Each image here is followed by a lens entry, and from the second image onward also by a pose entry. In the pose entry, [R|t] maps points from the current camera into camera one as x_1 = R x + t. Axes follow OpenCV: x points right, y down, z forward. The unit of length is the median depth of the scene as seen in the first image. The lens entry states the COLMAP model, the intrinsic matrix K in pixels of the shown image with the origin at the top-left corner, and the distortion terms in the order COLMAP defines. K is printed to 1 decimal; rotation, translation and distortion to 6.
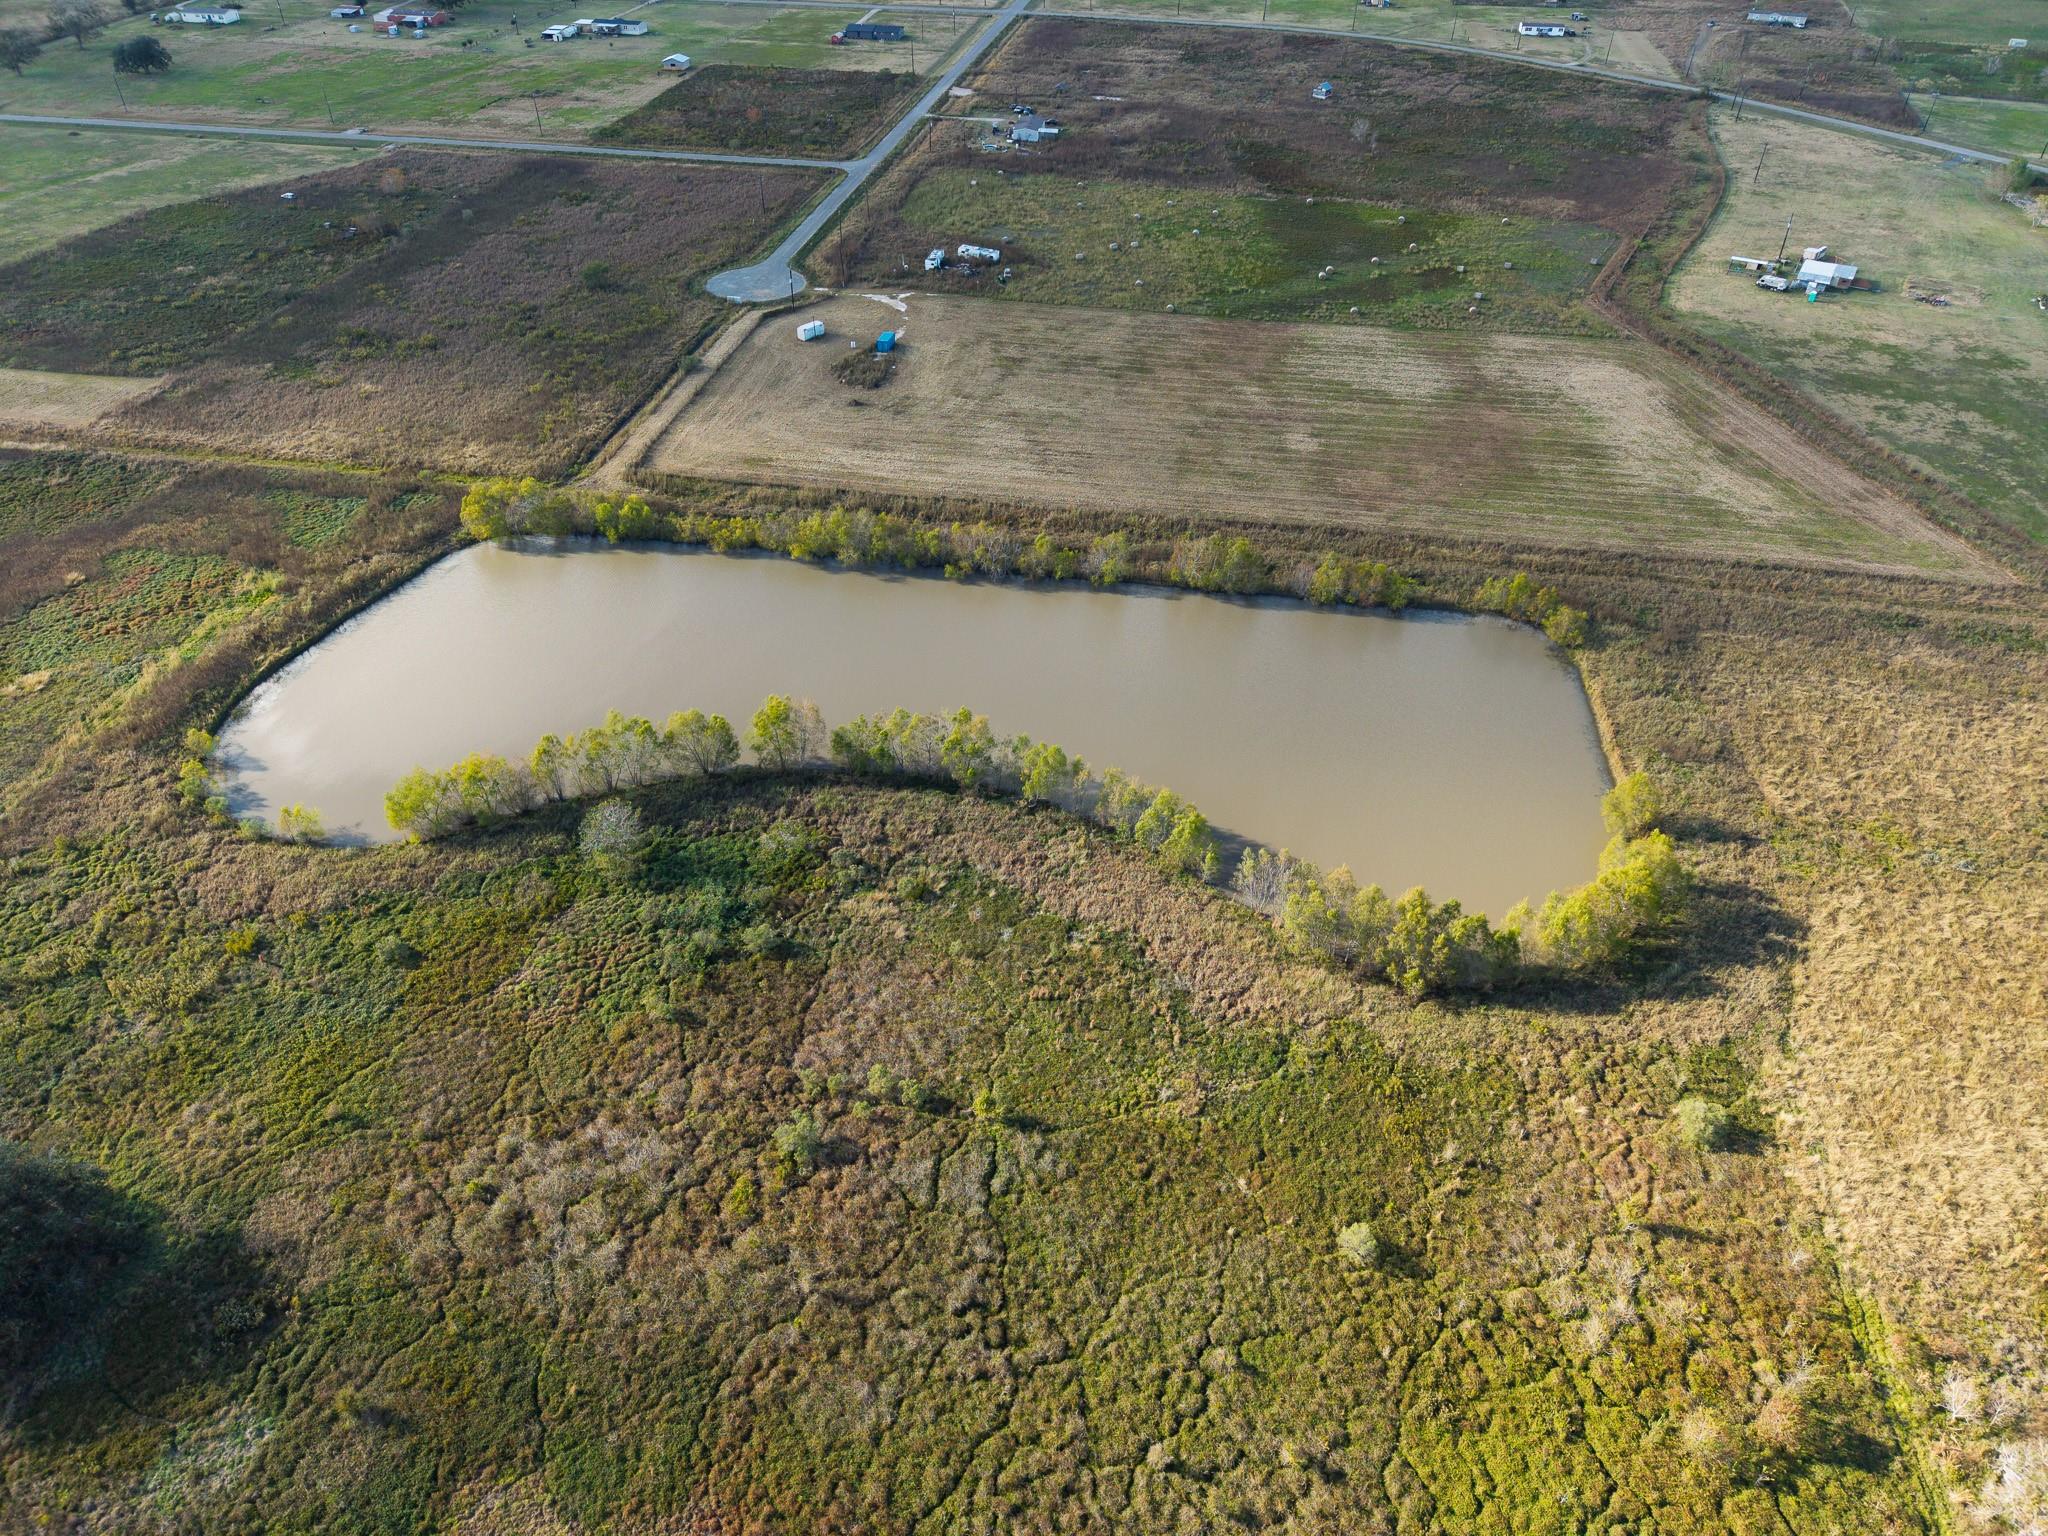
lens RADIAL K [[1366.4, 0, 1027.9], [0, 1366.4, 769.0], [0, 0, 1]] dist [0.023738, -0.022534]
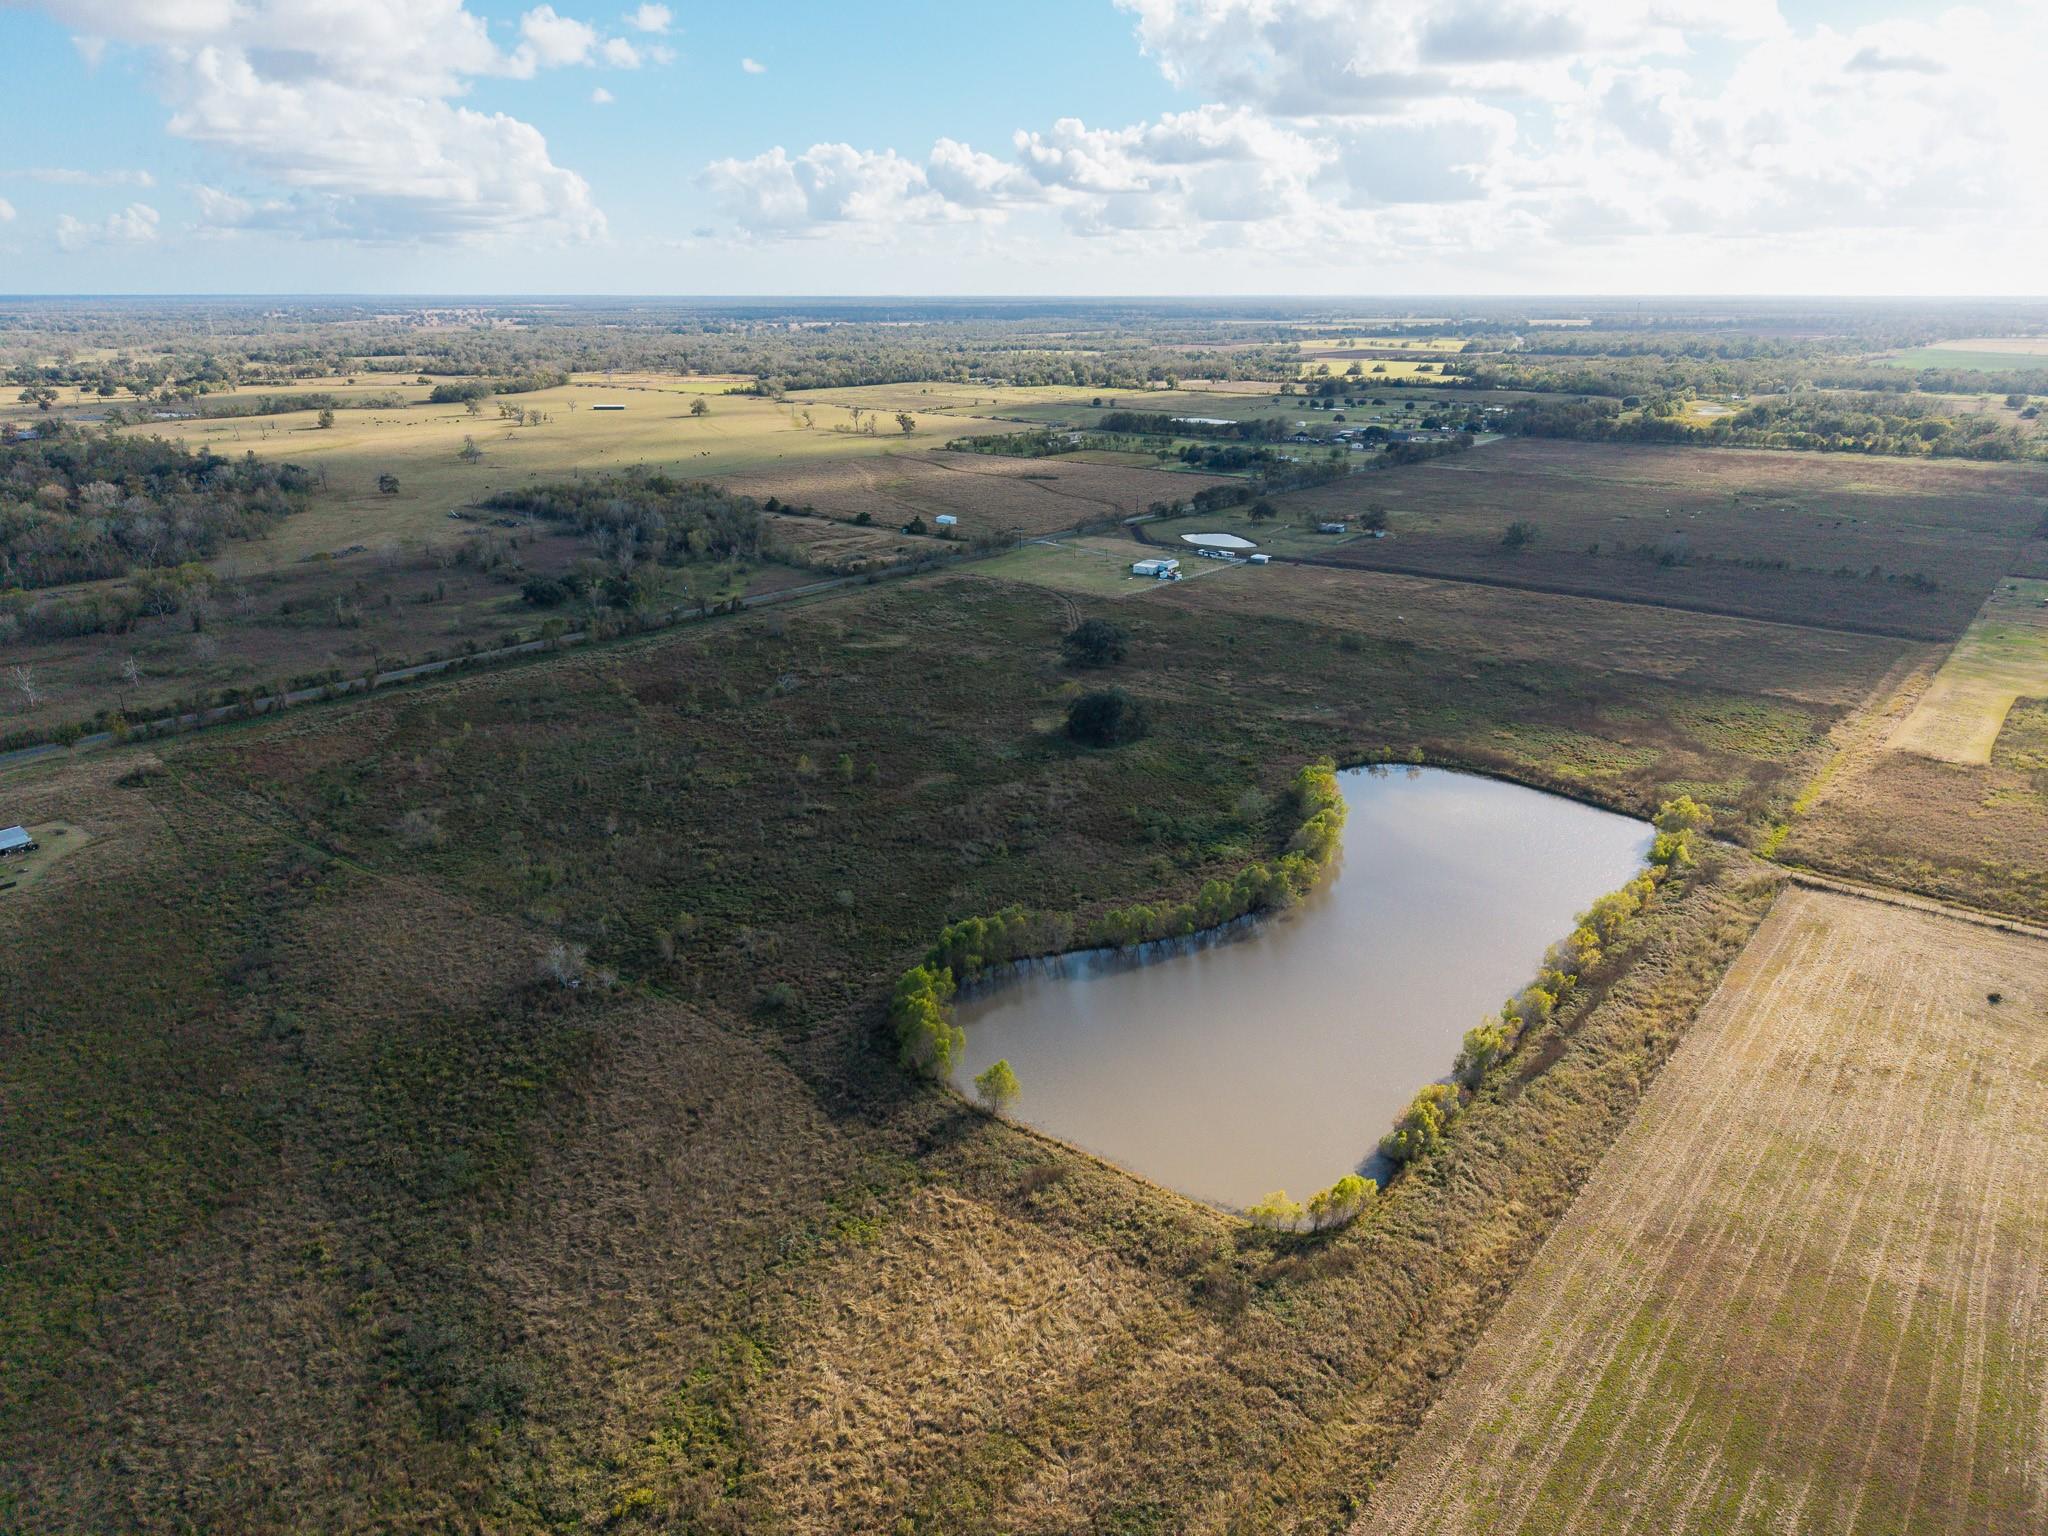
lens RADIAL K [[1366.4, 0, 1027.2], [0, 1366.4, 766.0], [0, 0, 1]] dist [0.023738, -0.022534]
pose [[-0.485948, 0.280566, -0.827730, 0.912682], [-0.541859, 0.646370, 0.537210, -0.546895], [0.685743, 0.709569, -0.162075, 0.706832]]
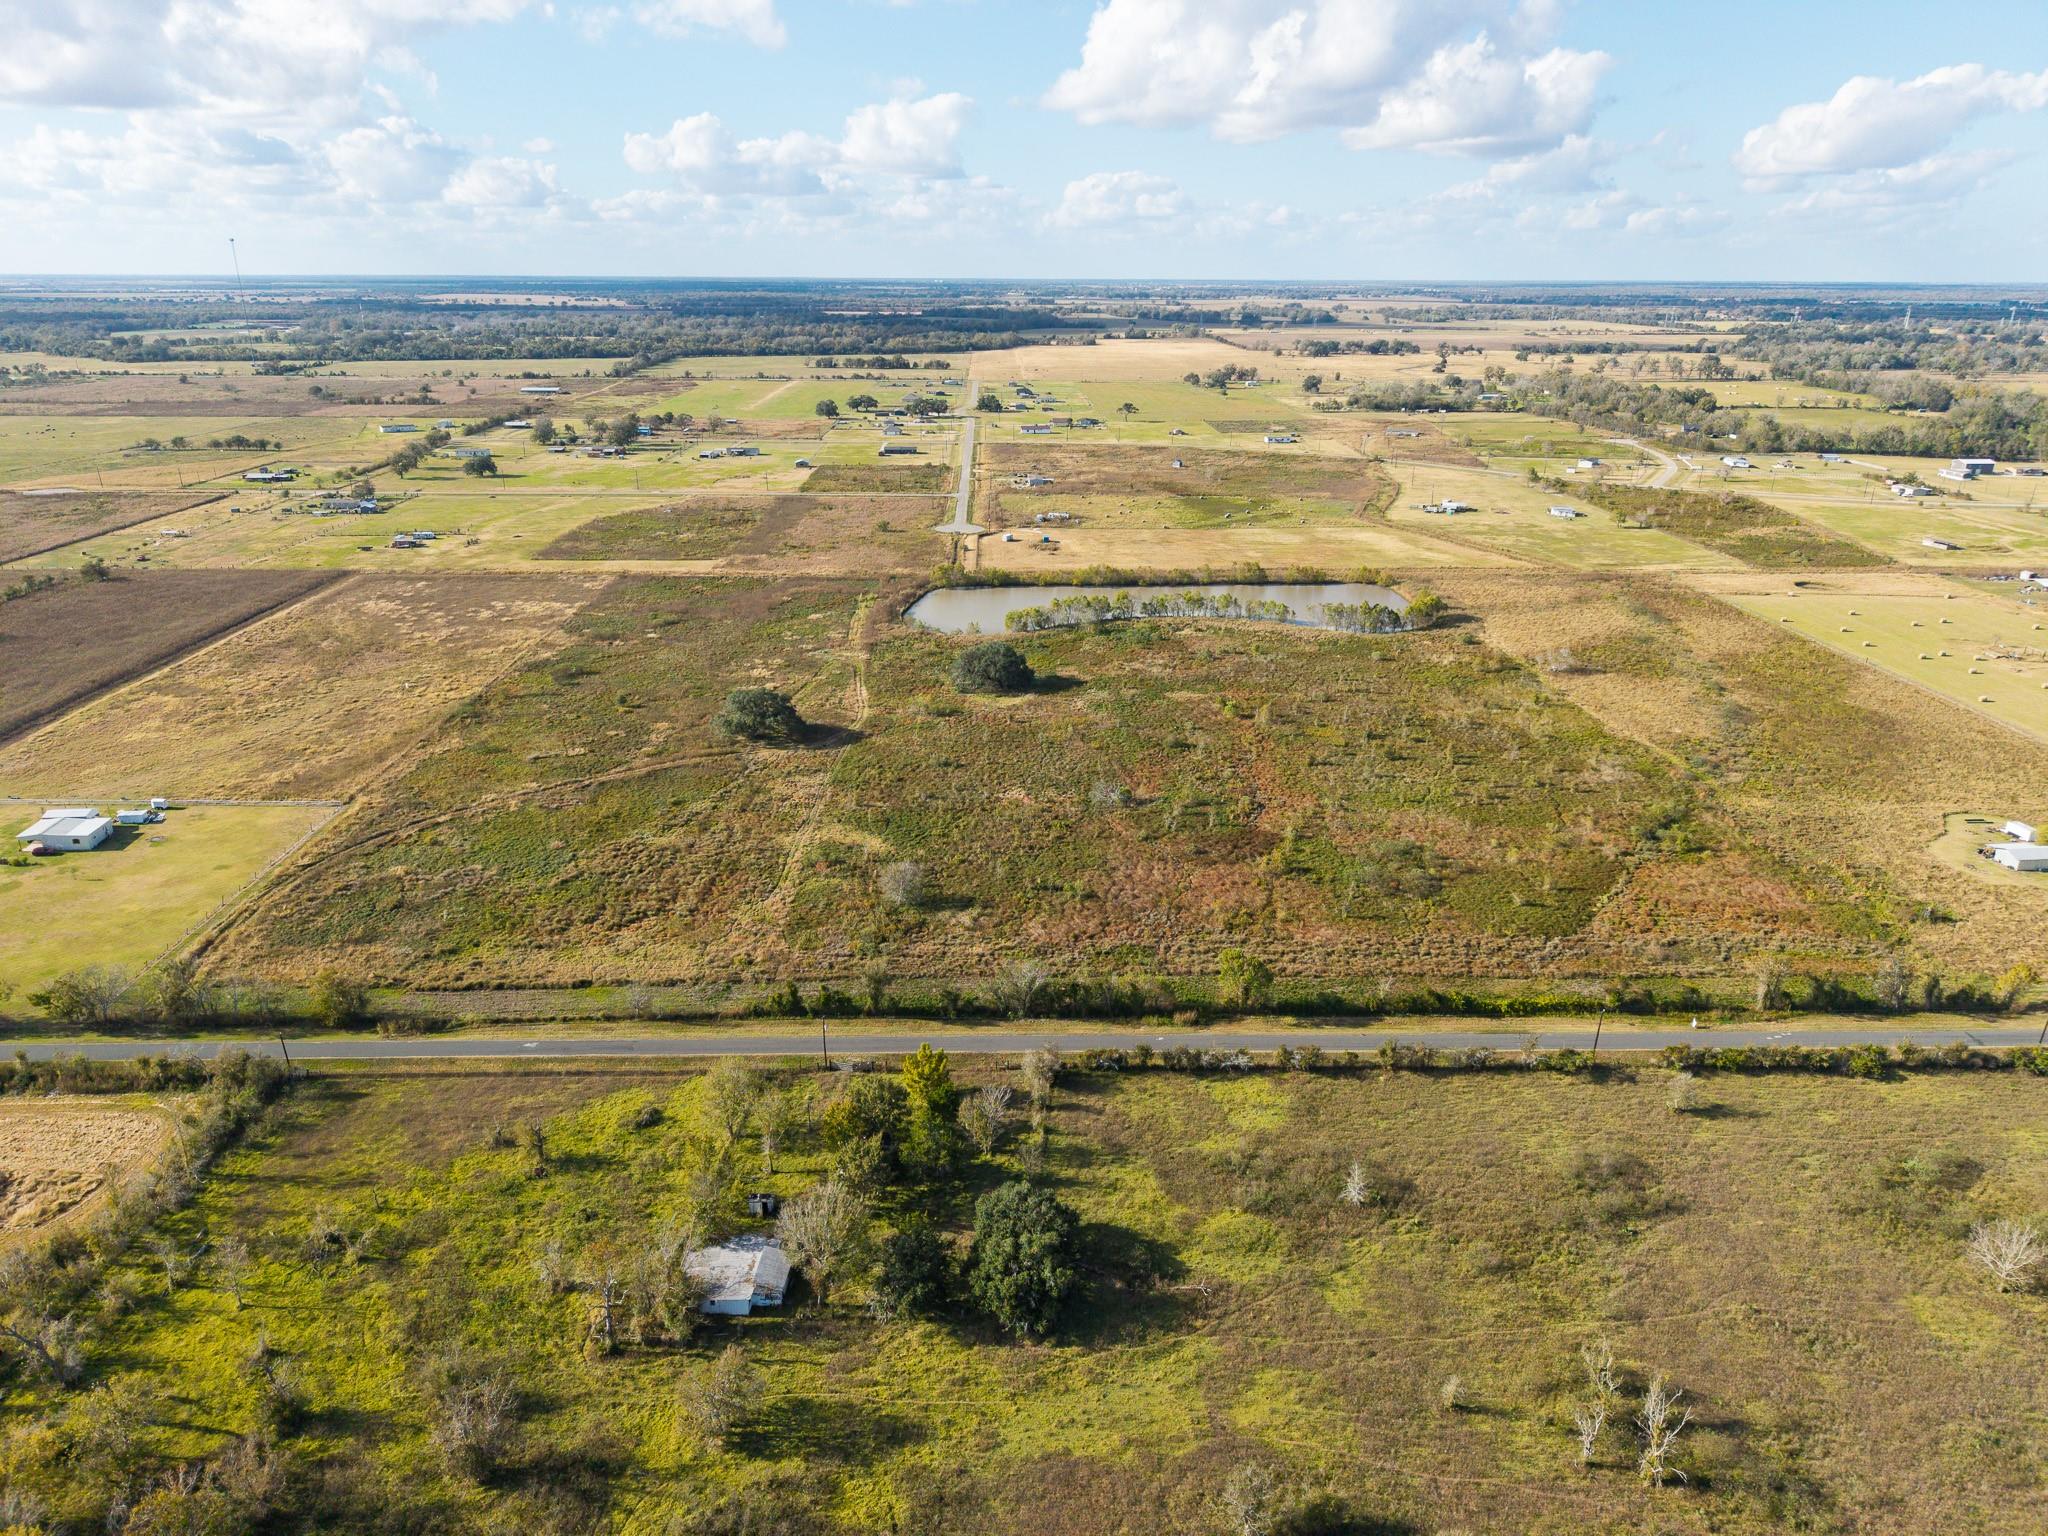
lens RADIAL K [[1366.4, 0, 1023.2], [0, 1366.4, 777.1], [0, 0, 1]] dist [0.023738, -0.022534]
pose [[0.981509, -0.070554, 0.177937, -0.652818], [0.122050, 0.946787, -0.297823, 0.797327], [-0.147456, 0.314034, 0.937891, -1.035311]]
